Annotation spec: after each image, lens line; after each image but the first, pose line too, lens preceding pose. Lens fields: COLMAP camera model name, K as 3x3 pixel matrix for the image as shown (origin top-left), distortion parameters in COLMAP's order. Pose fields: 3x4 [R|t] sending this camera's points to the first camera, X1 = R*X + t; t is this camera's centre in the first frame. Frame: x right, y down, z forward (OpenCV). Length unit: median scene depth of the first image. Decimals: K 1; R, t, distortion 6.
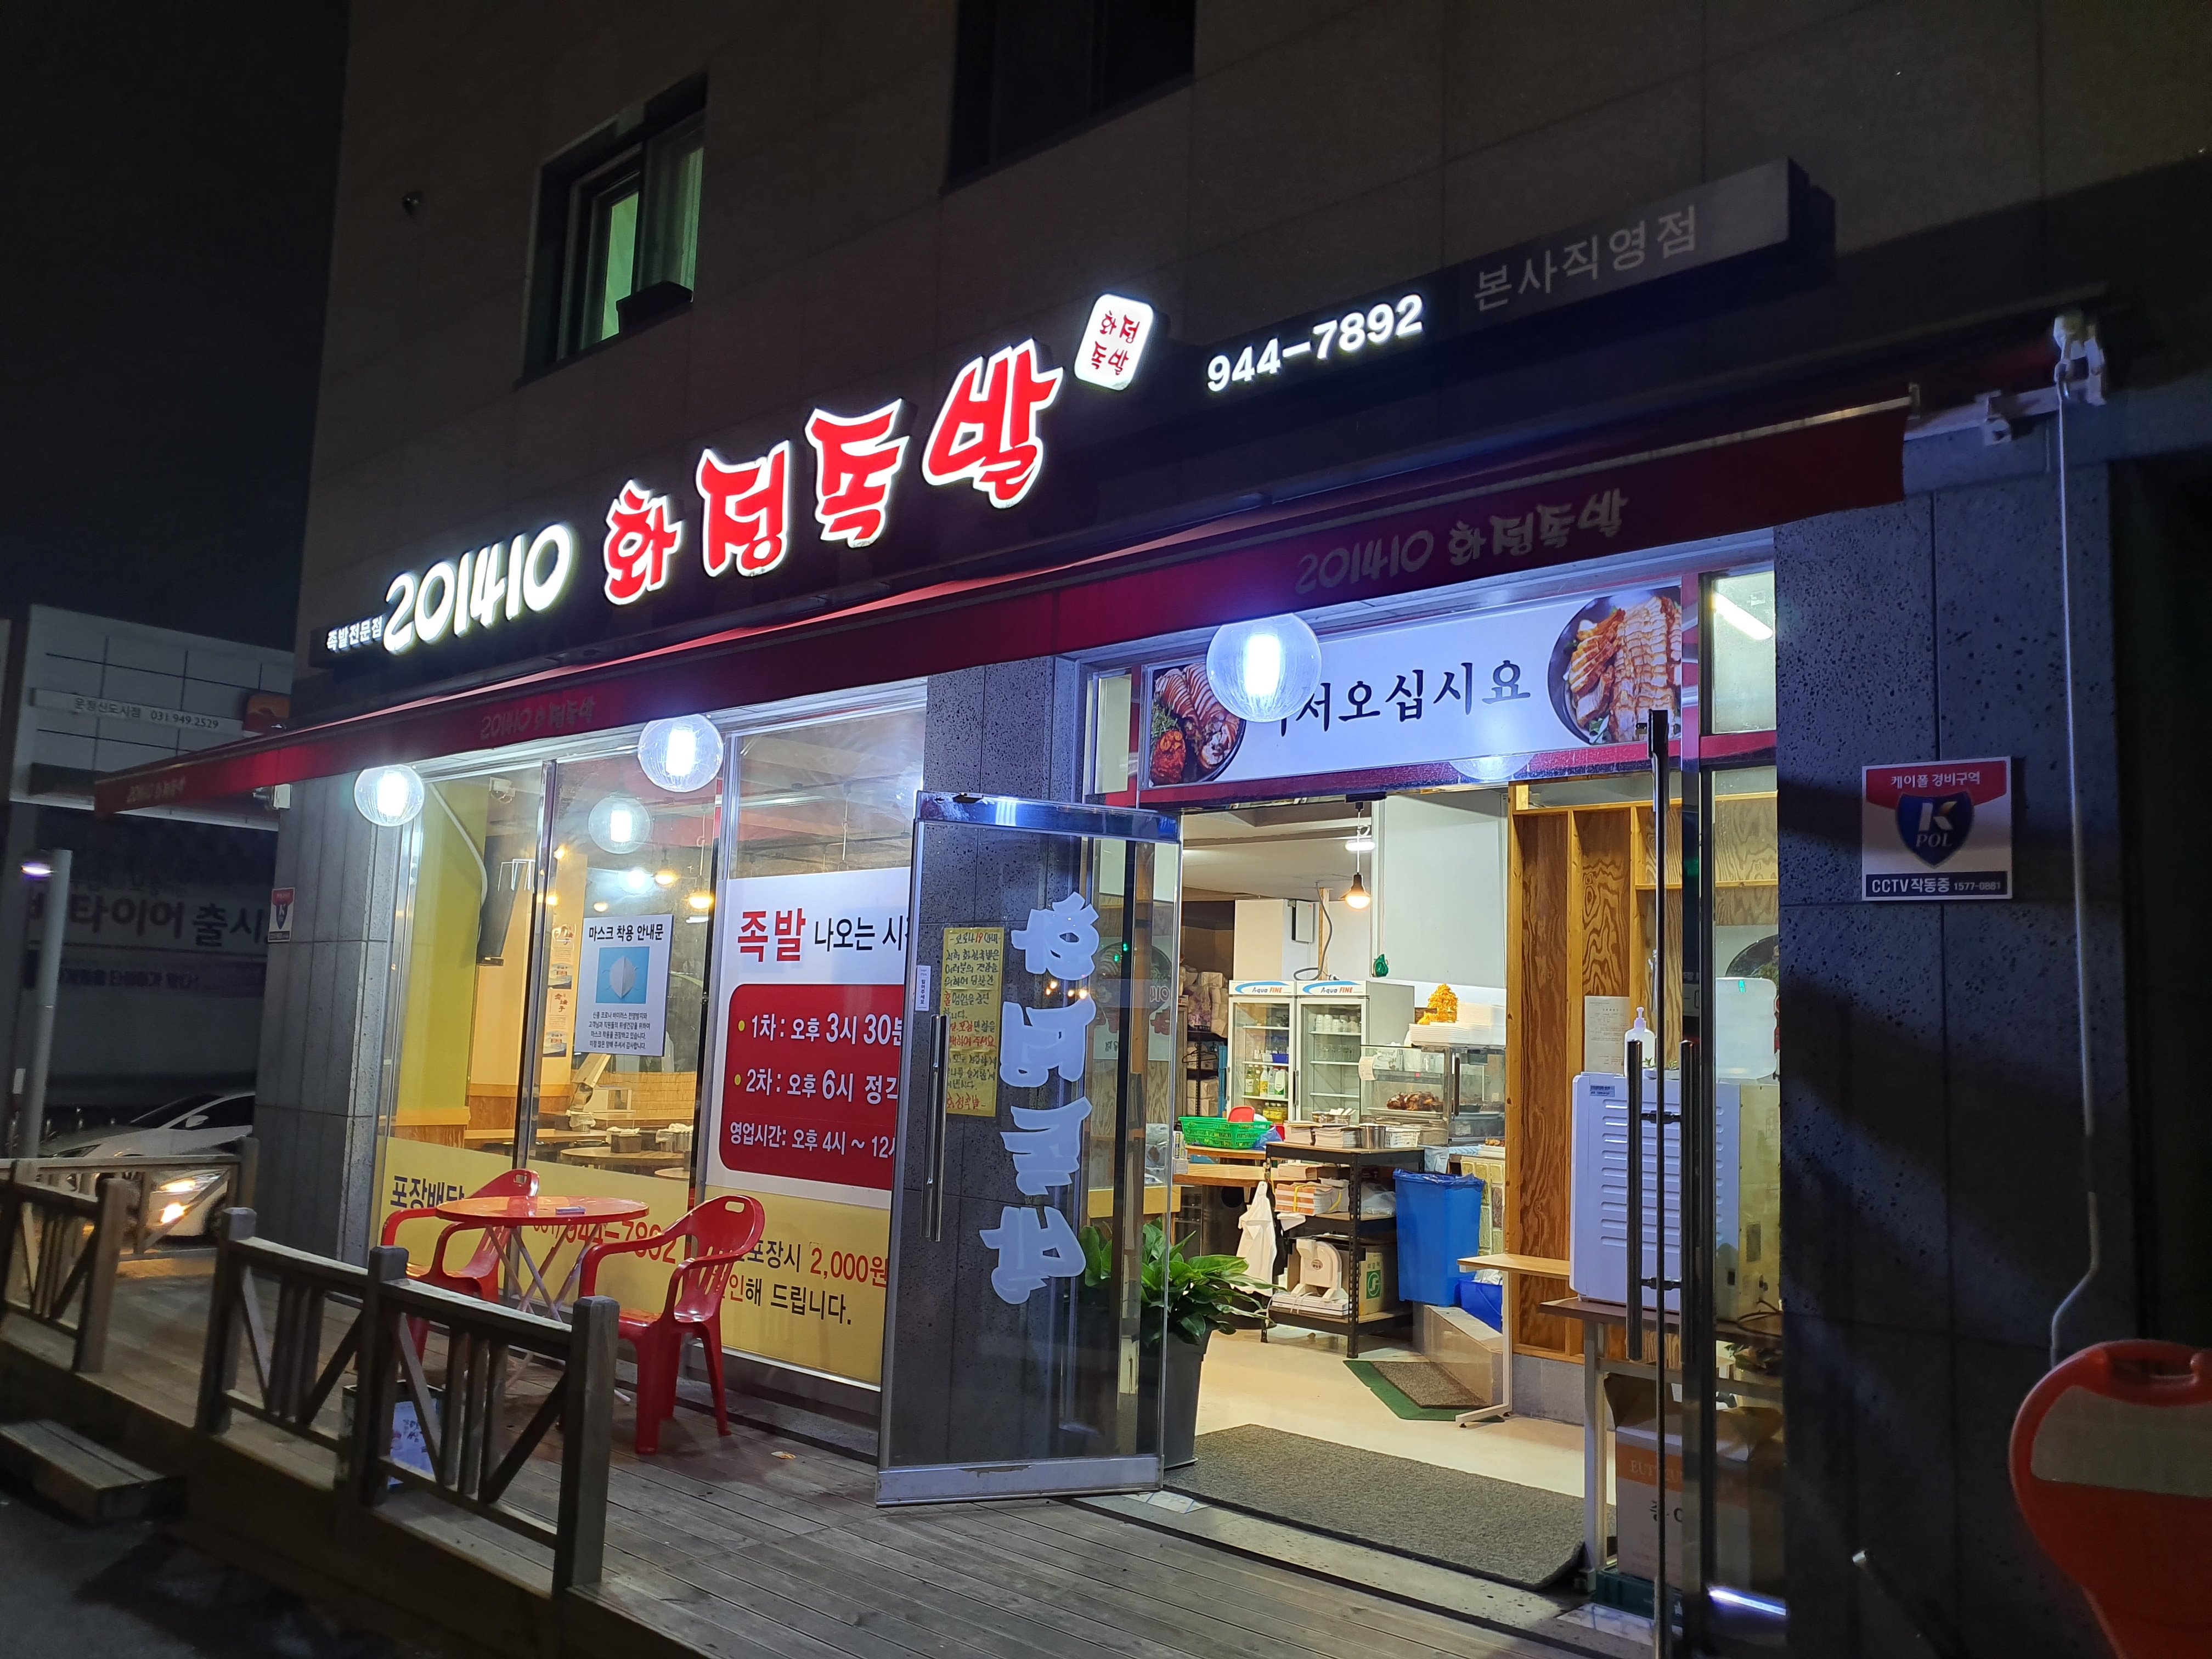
lens RADIAL K [[1741.0, 0, 1106.0], [0, 1741.0, 829.5], [0, 0, 1]] dist [-0.005482, 0.002033]
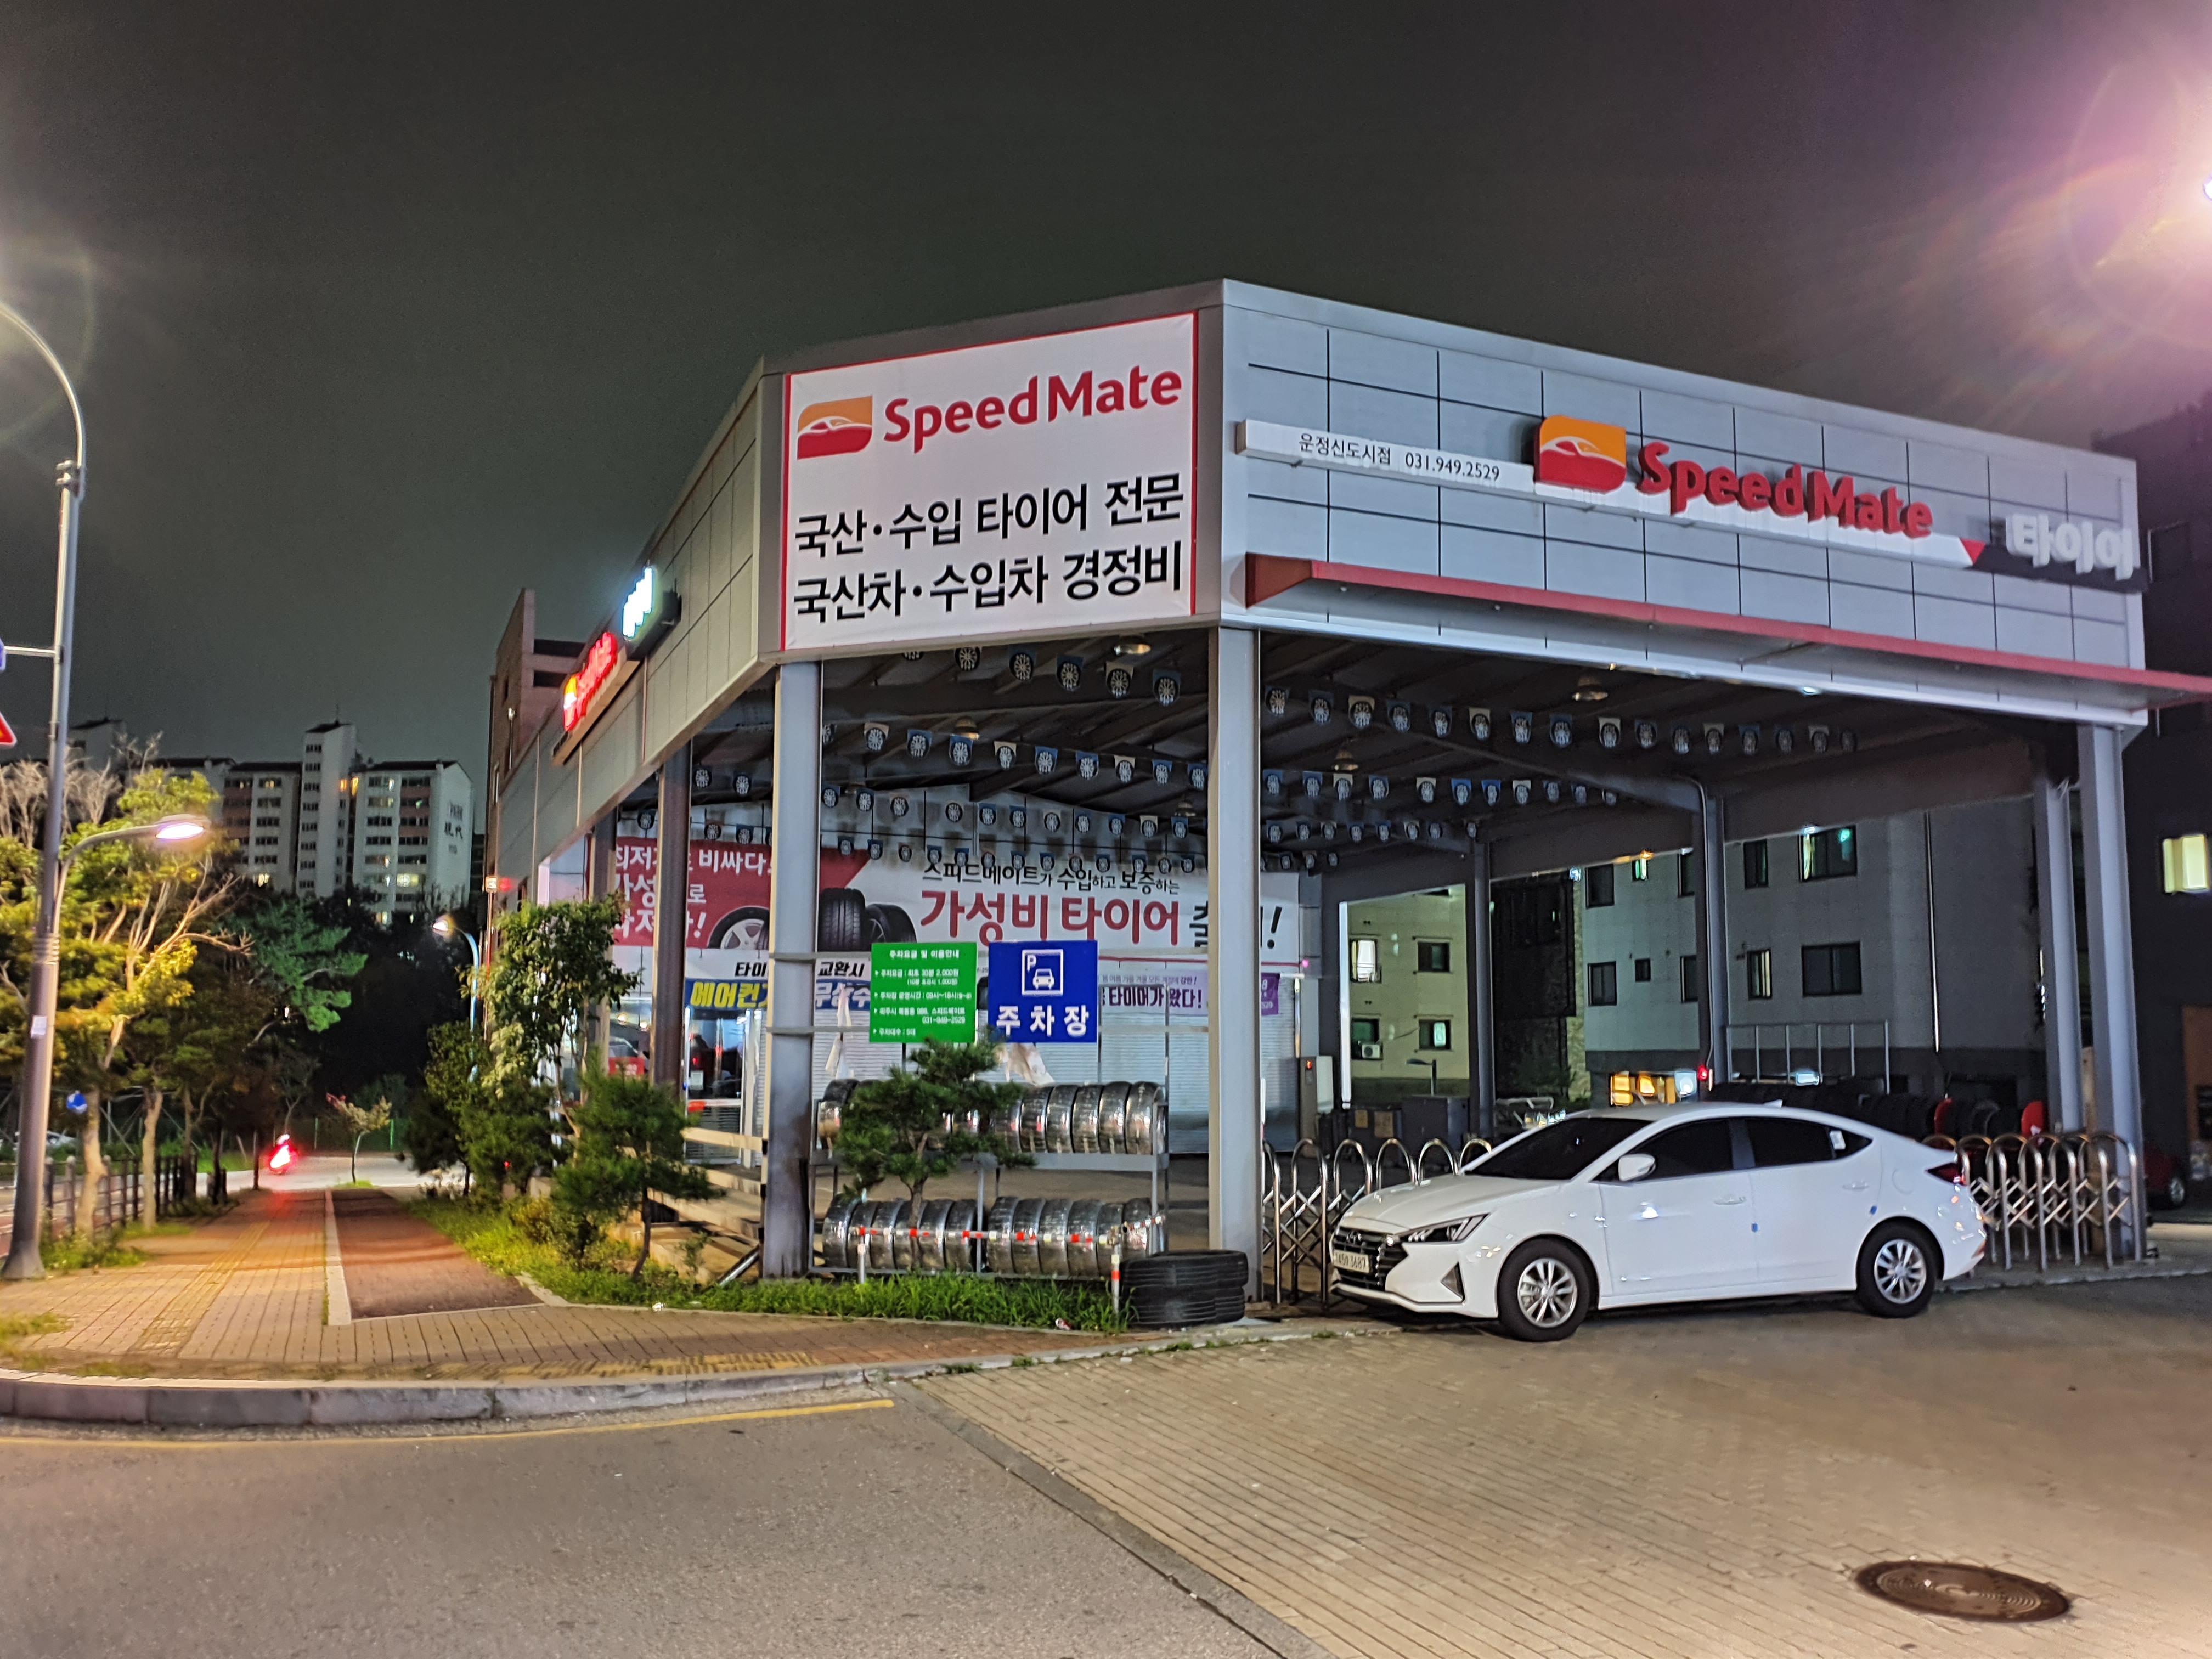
lens RADIAL K [[1741.0, 0, 1106.0], [0, 1741.0, 829.5], [0, 0, 1]] dist [-0.005482, 0.002033]
pose [[0.909245, -0.091132, -0.406163, -0.400142], [0.082556, 0.995838, -0.038627, 0.067488], [0.407992, 0.001590, 0.912984, 0.416026]]
